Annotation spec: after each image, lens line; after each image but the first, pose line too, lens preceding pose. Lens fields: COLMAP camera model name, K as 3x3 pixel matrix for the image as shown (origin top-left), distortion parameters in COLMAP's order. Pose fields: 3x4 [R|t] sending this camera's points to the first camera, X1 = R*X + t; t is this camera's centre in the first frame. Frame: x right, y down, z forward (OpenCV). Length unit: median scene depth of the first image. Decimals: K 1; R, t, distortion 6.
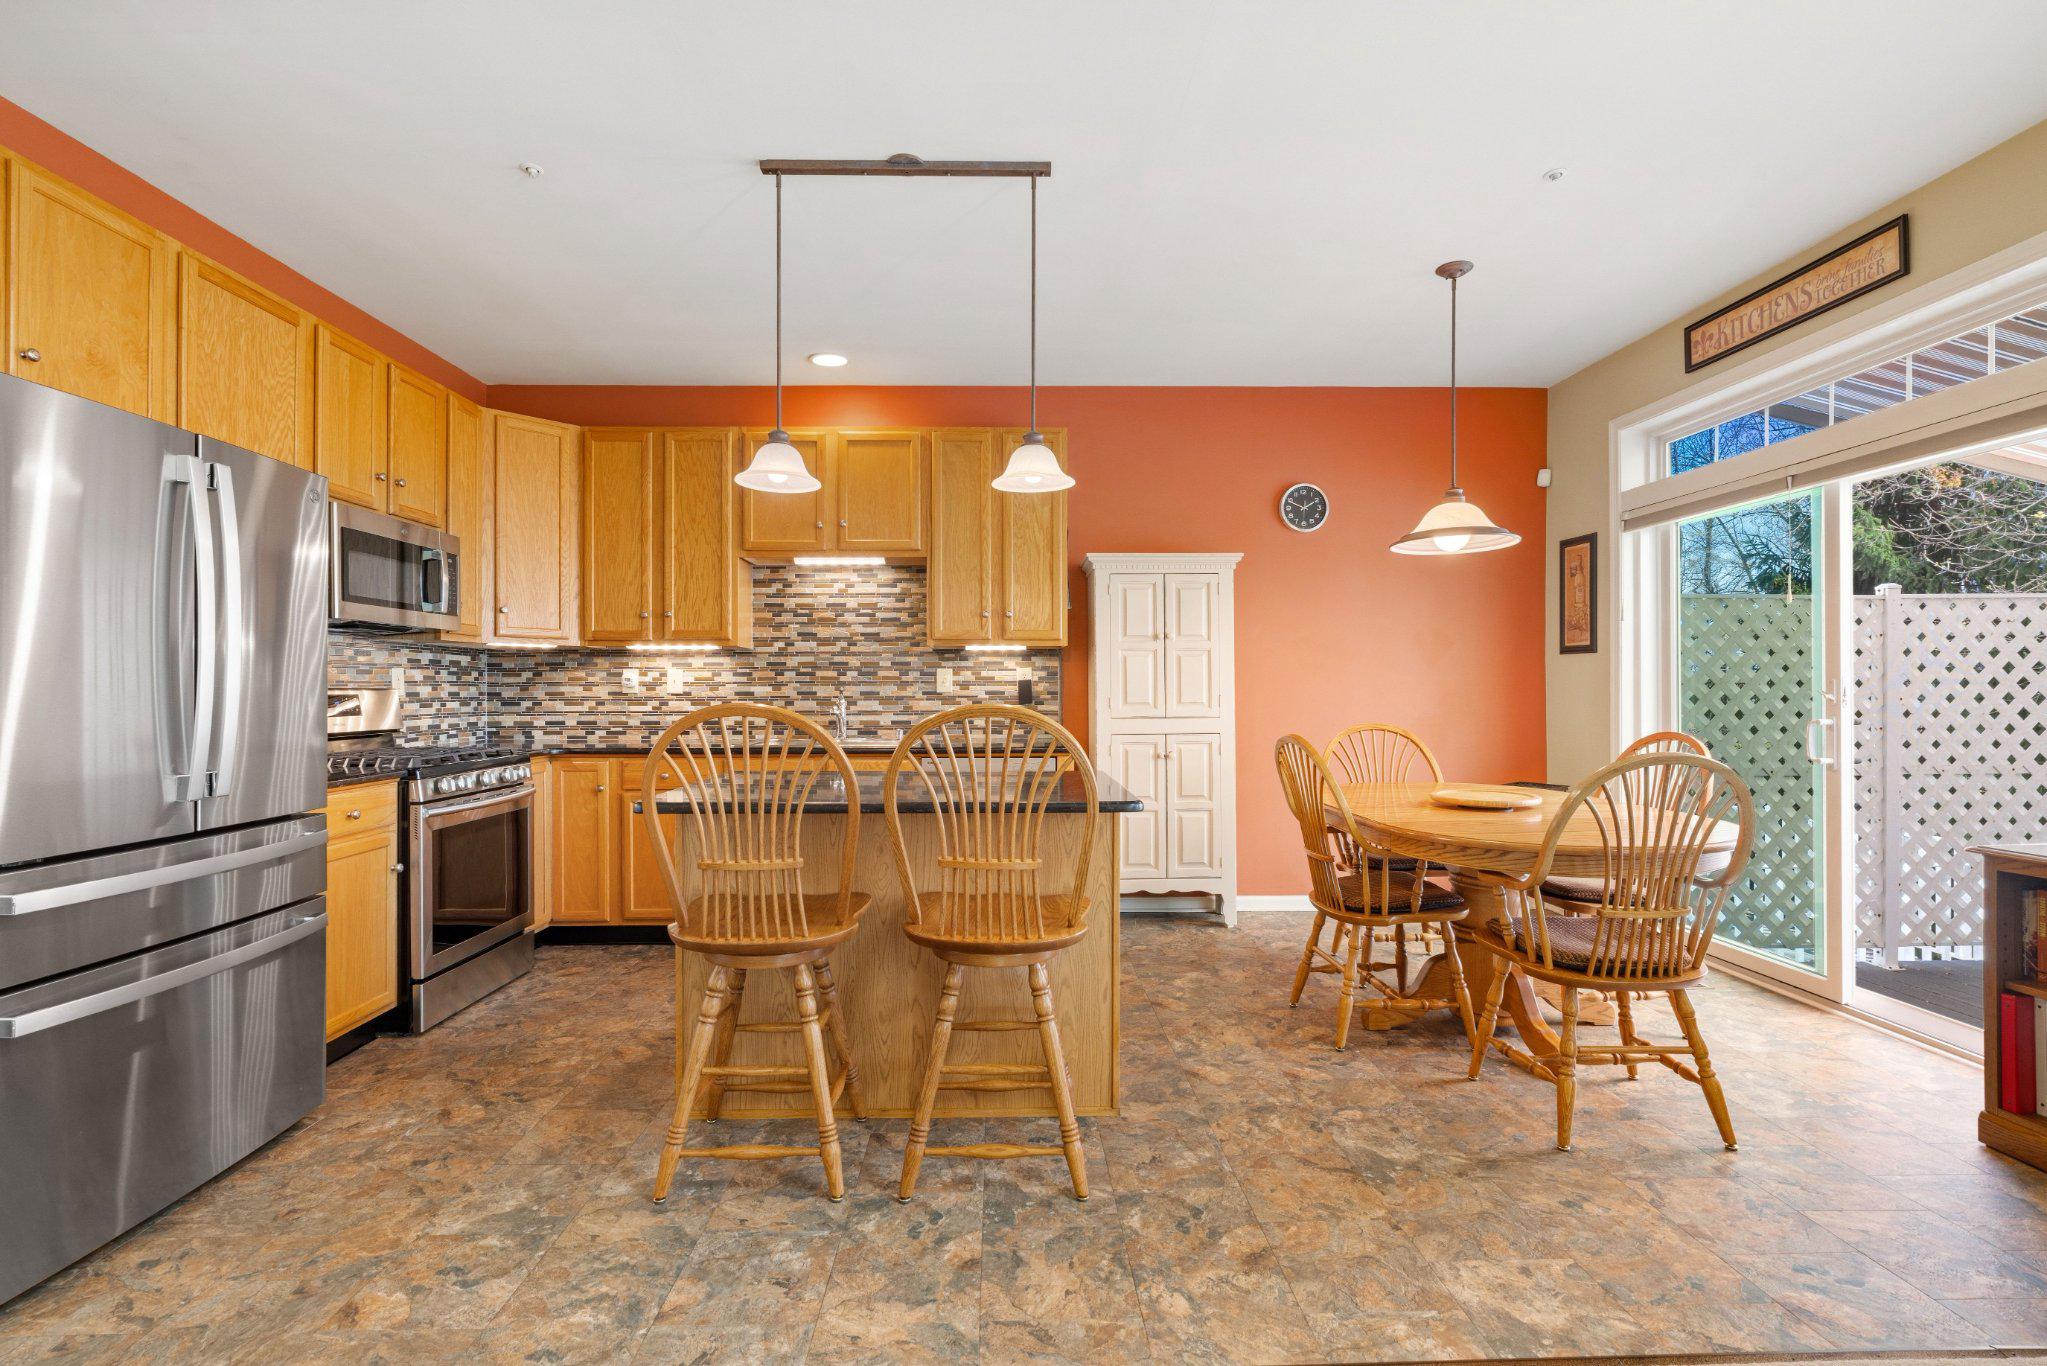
lens RADIAL K [[932.0, 0, 1018.1], [0, 932.0, 694.9], [0, 0, 1]] dist [-0.003729, 0.001790]
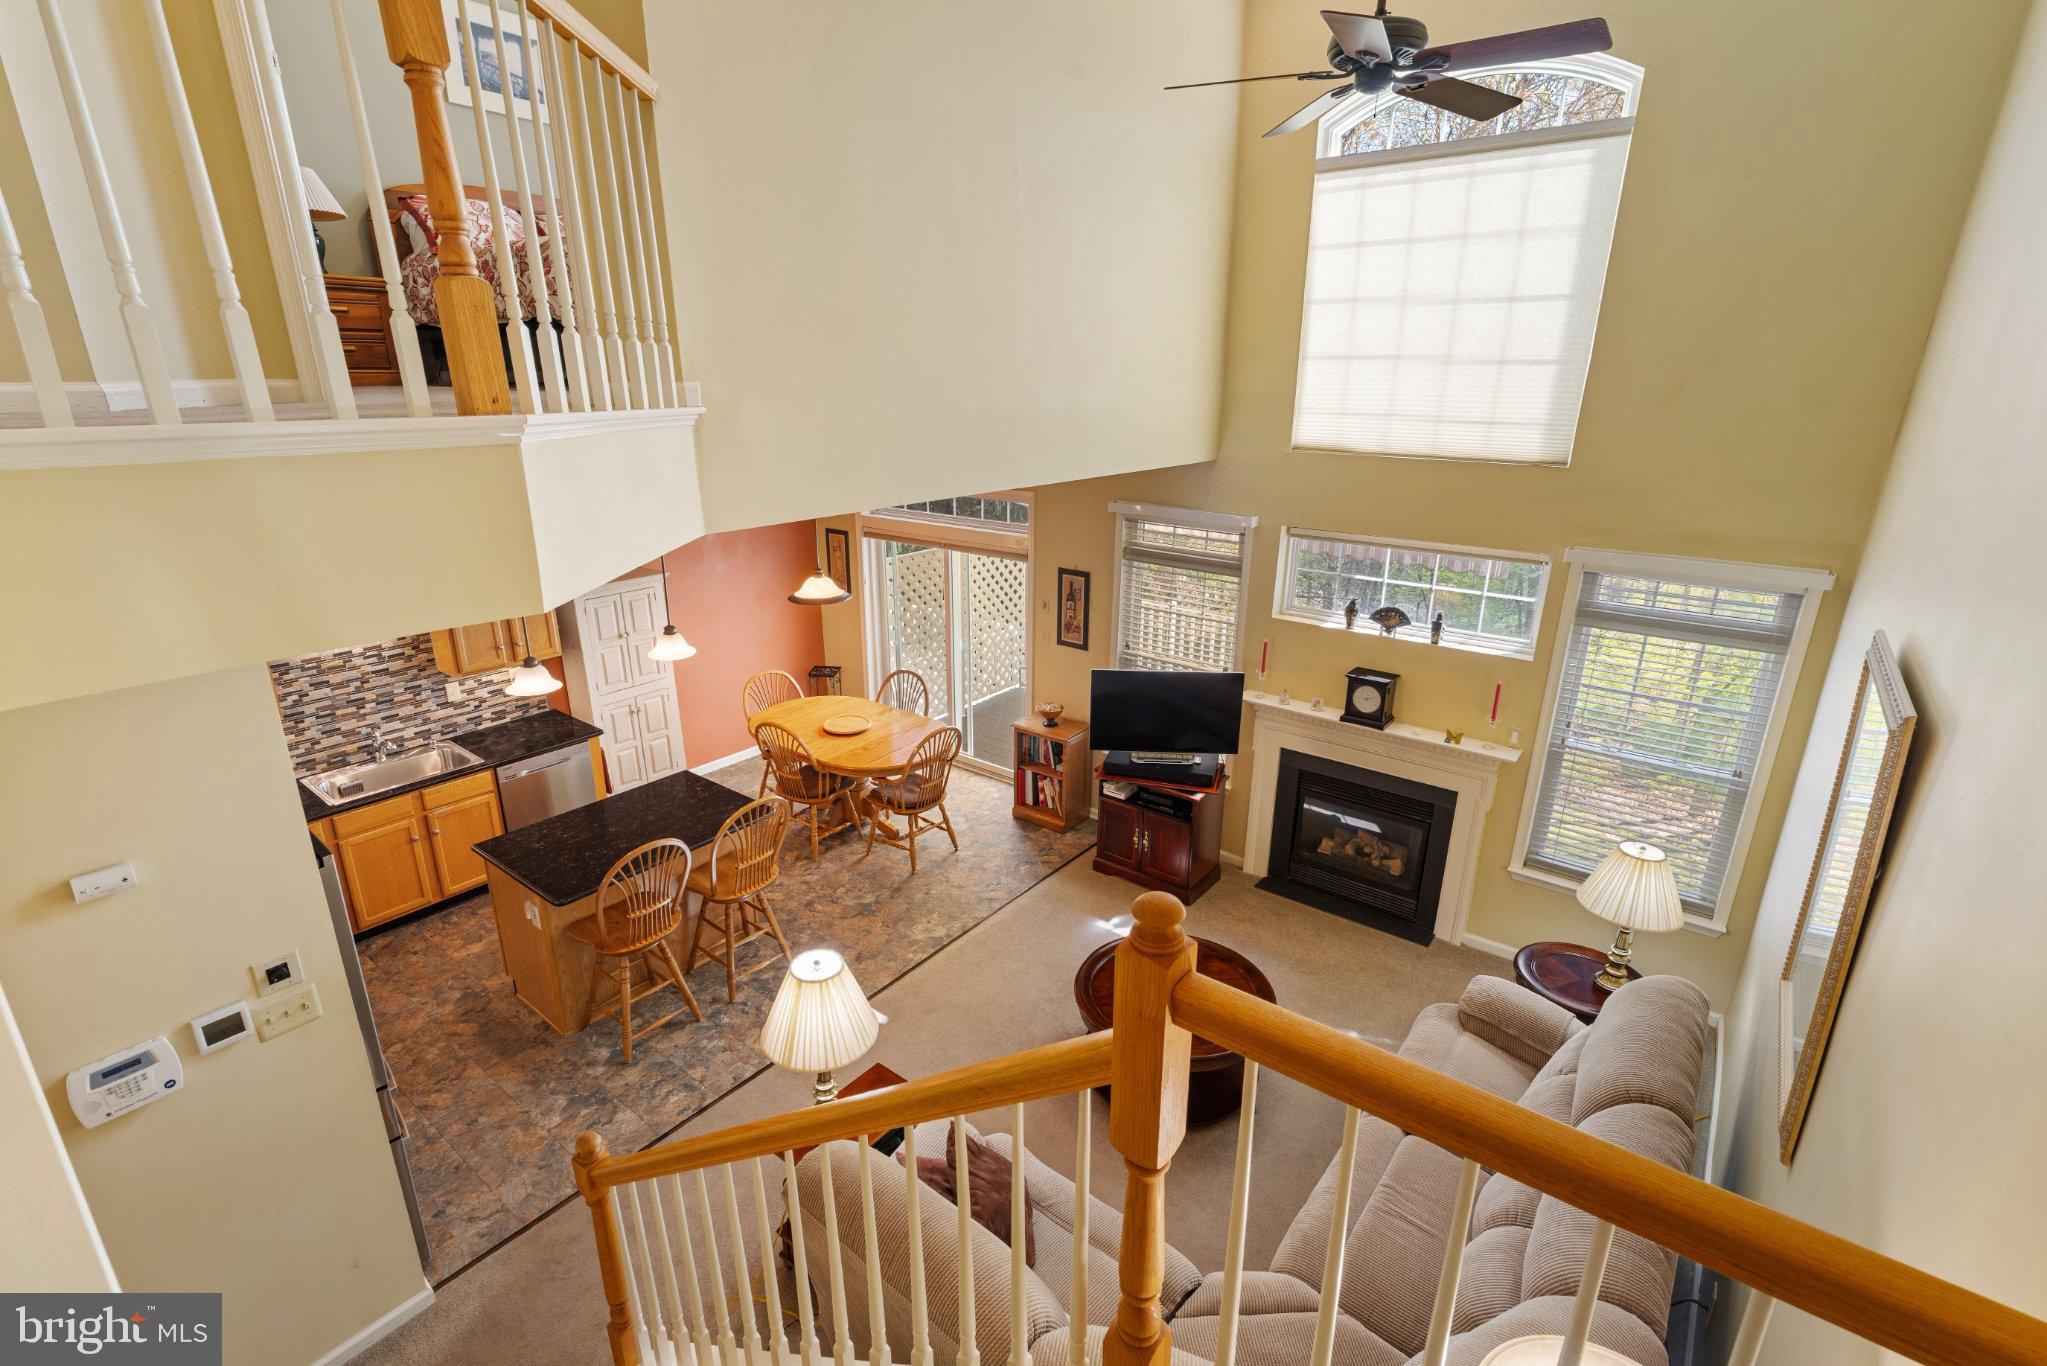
lens RADIAL K [[932.0, 0, 1013.9], [0, 932.0, 685.0], [0, 0, 1]] dist [-0.003729, 0.001790]
pose [[0.634280, -0.238248, 0.735477, -0.561912], [-0.001243, 0.951015, 0.309141, -0.446676], [-0.773102, -0.196996, 0.602914, -0.383110]]
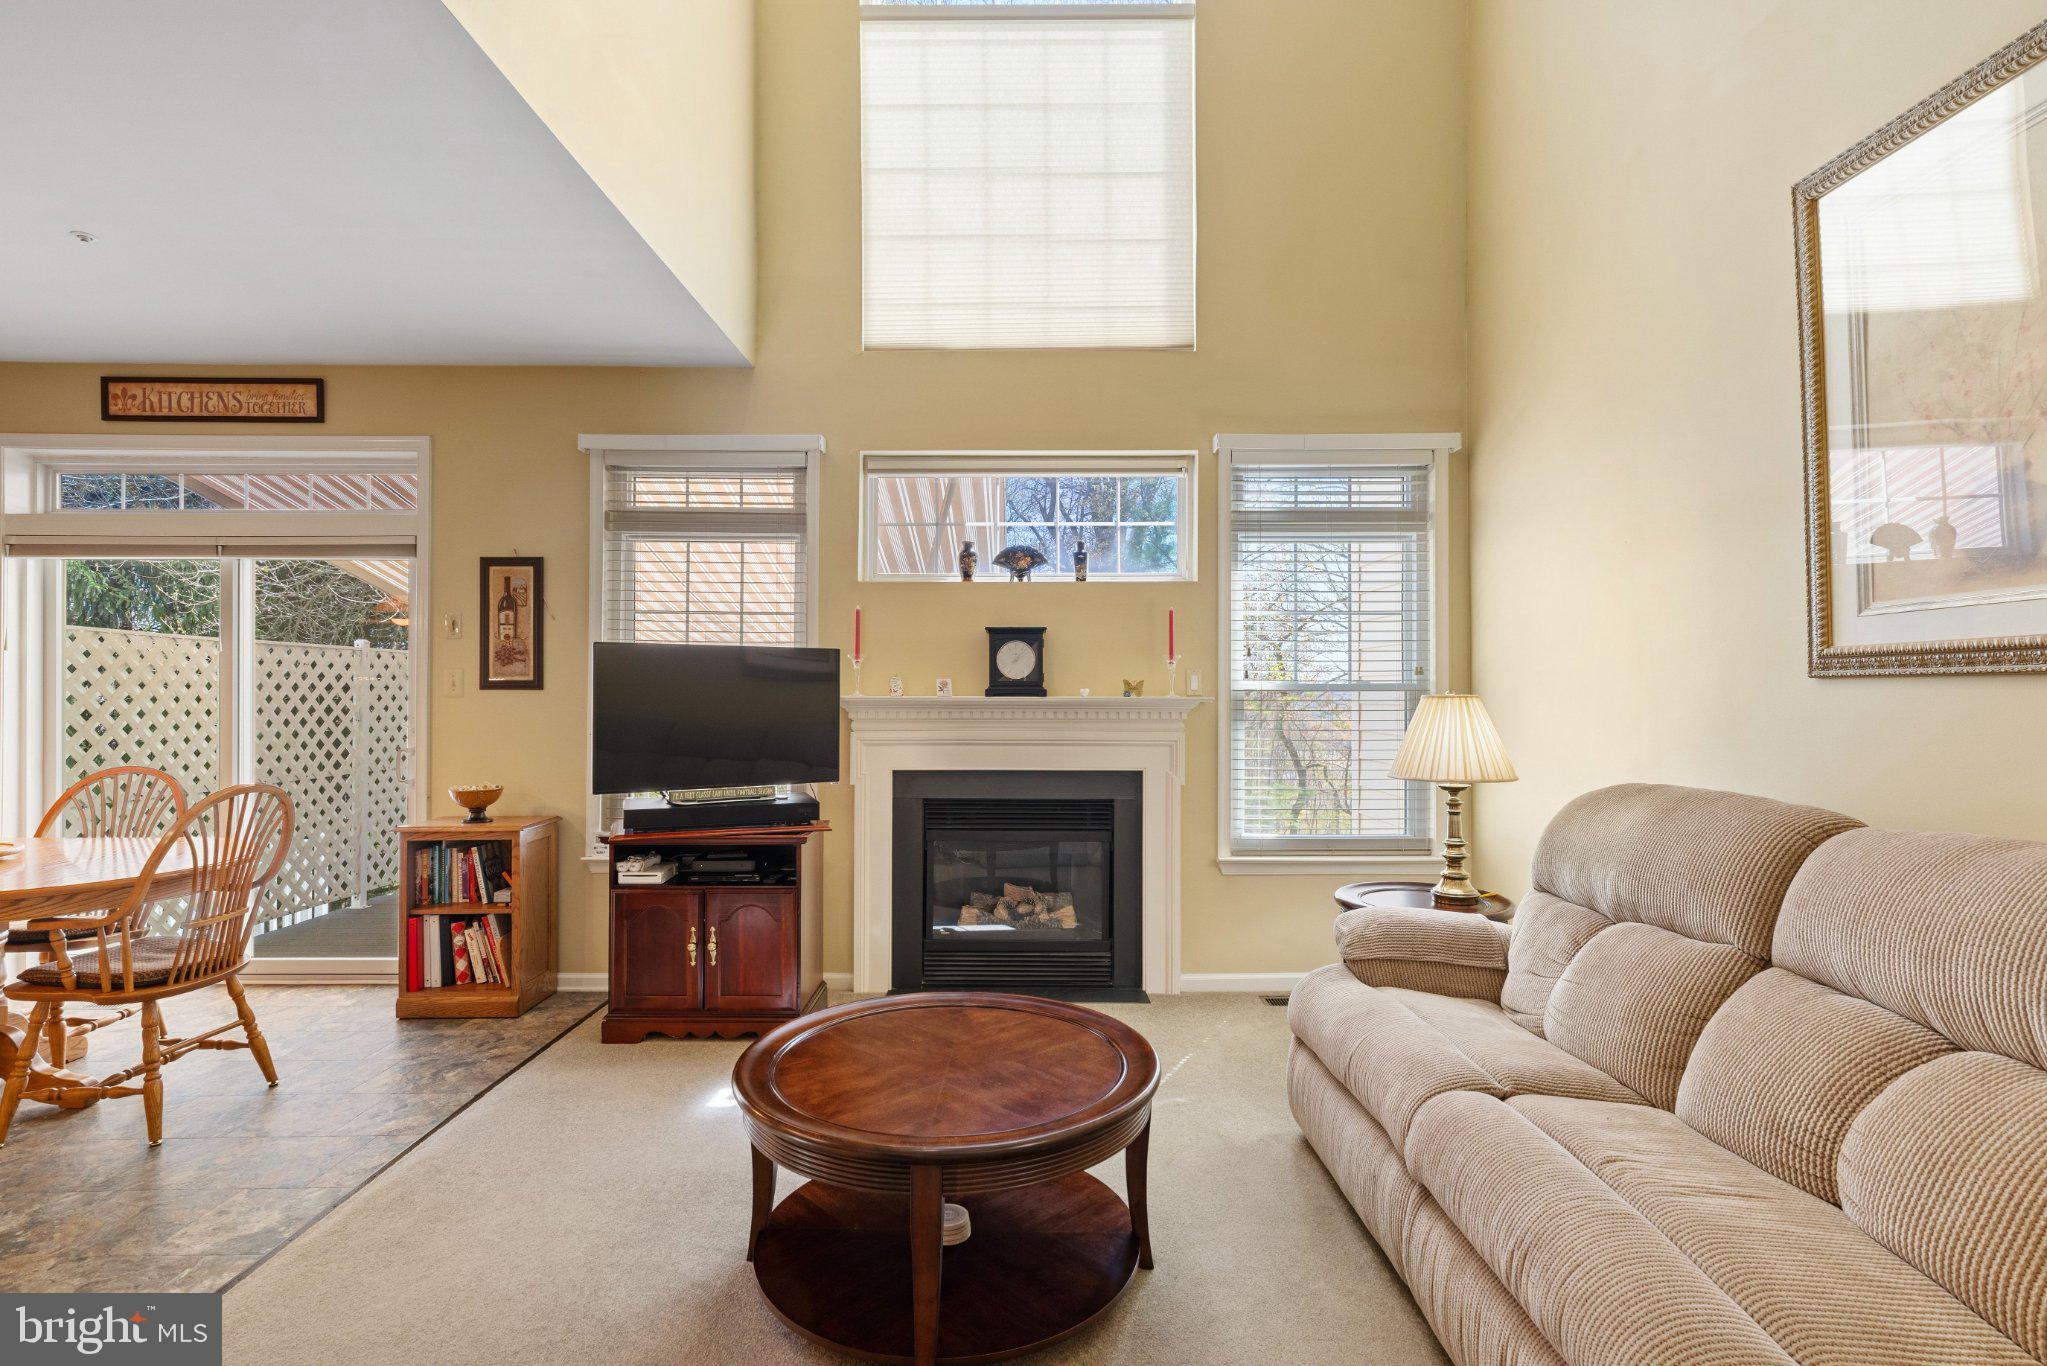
lens RADIAL K [[983.8, 0, 1028.4], [0, 983.8, 686.8], [0, 0, 1]] dist [-0.006626, 0.002690]
pose [[0.010608, 0.014649, 0.999836, -0.311383], [0.006056, 0.999873, -0.014714, -0.021970], [-0.999925, 0.006212, 0.010518, -0.037222]]
